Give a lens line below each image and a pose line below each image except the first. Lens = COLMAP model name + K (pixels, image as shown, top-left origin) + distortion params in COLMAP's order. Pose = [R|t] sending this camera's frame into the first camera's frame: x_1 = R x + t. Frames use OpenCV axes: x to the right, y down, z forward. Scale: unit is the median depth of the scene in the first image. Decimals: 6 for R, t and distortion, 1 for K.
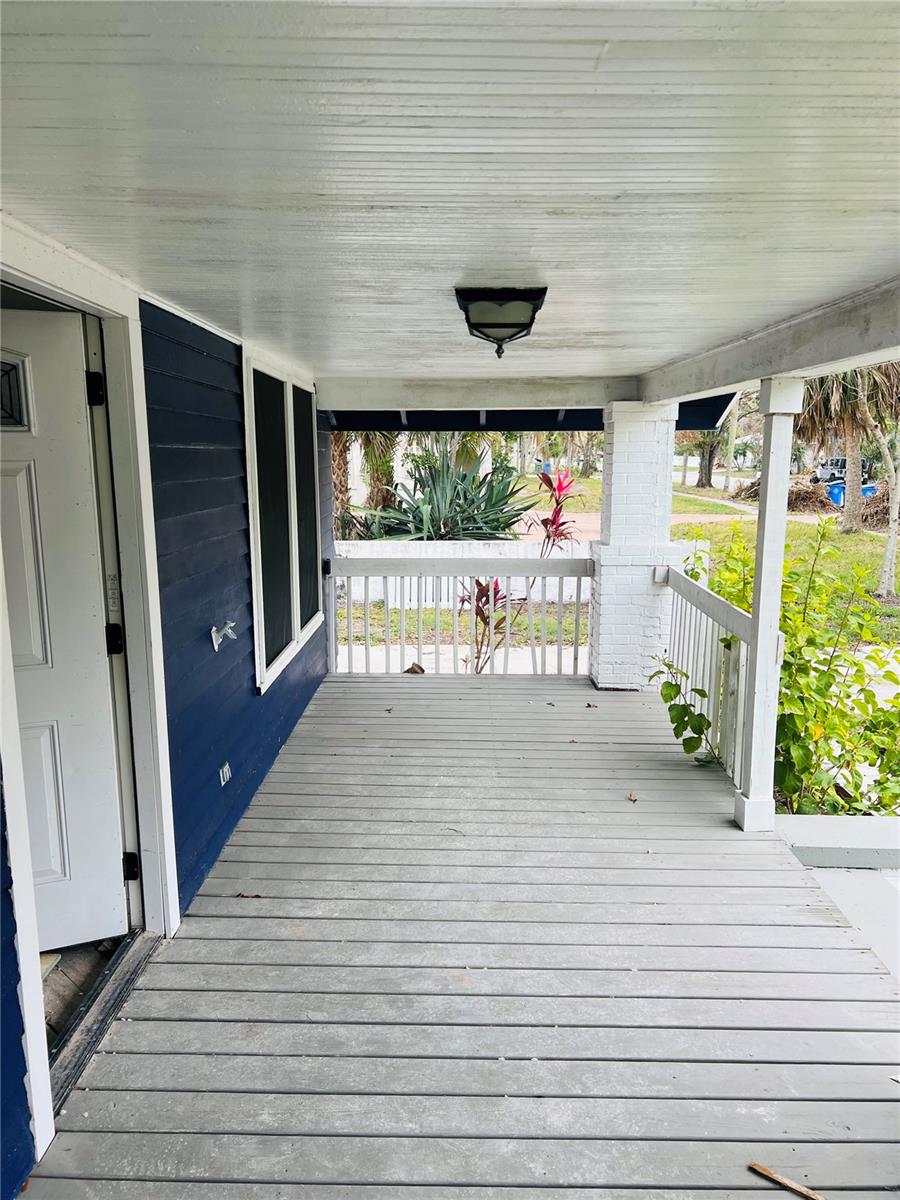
lens RADIAL K [[883.3, 0, 447.7], [0, 883.3, 607.0], [0, 0, 1]] dist [0.021424, -0.003390]
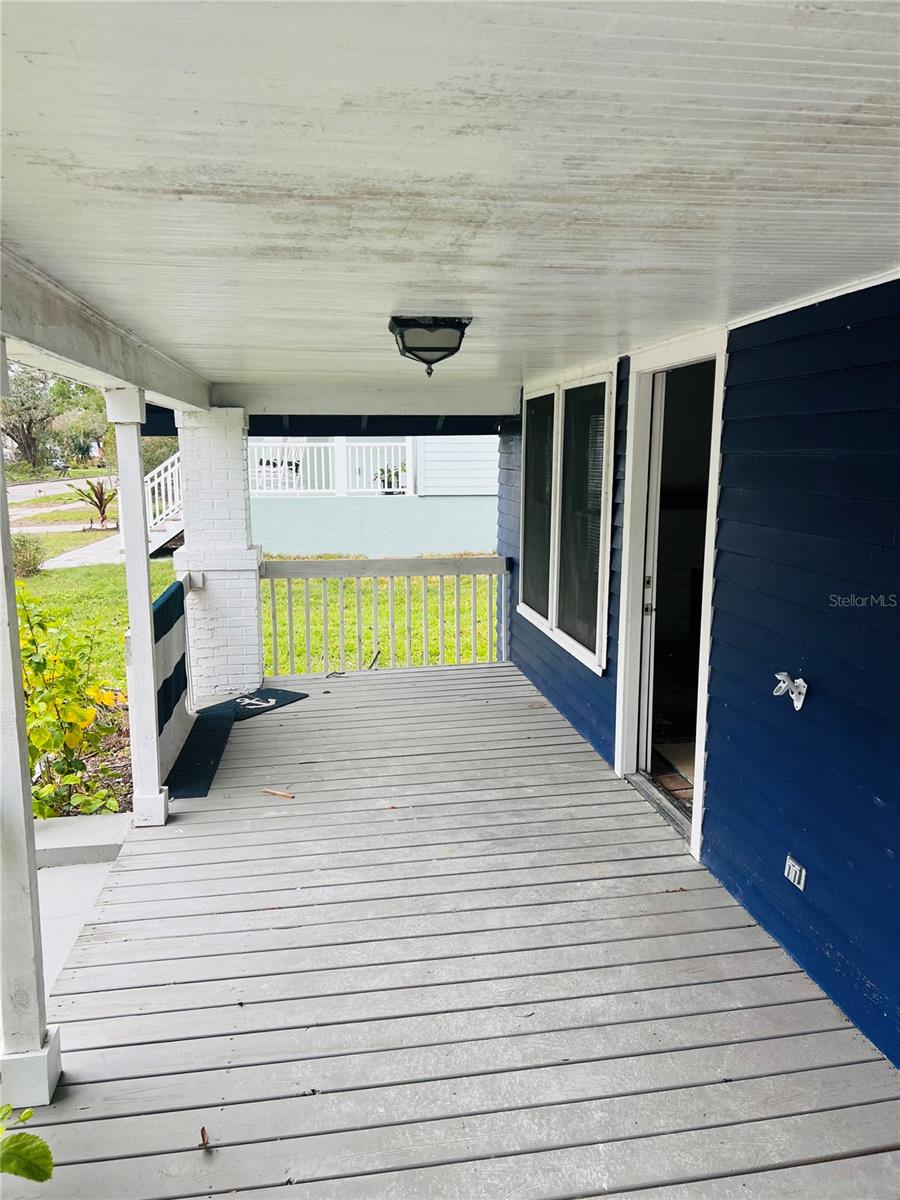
lens RADIAL K [[883.3, 0, 447.7], [0, 883.3, 607.0], [0, 0, 1]] dist [0.021424, -0.003390]
pose [[-0.986993, 0.030130, -0.157914, 0.199568], [-0.025922, 0.939599, 0.341295, -0.349126], [0.158658, 0.340949, -0.926597, 1.921854]]
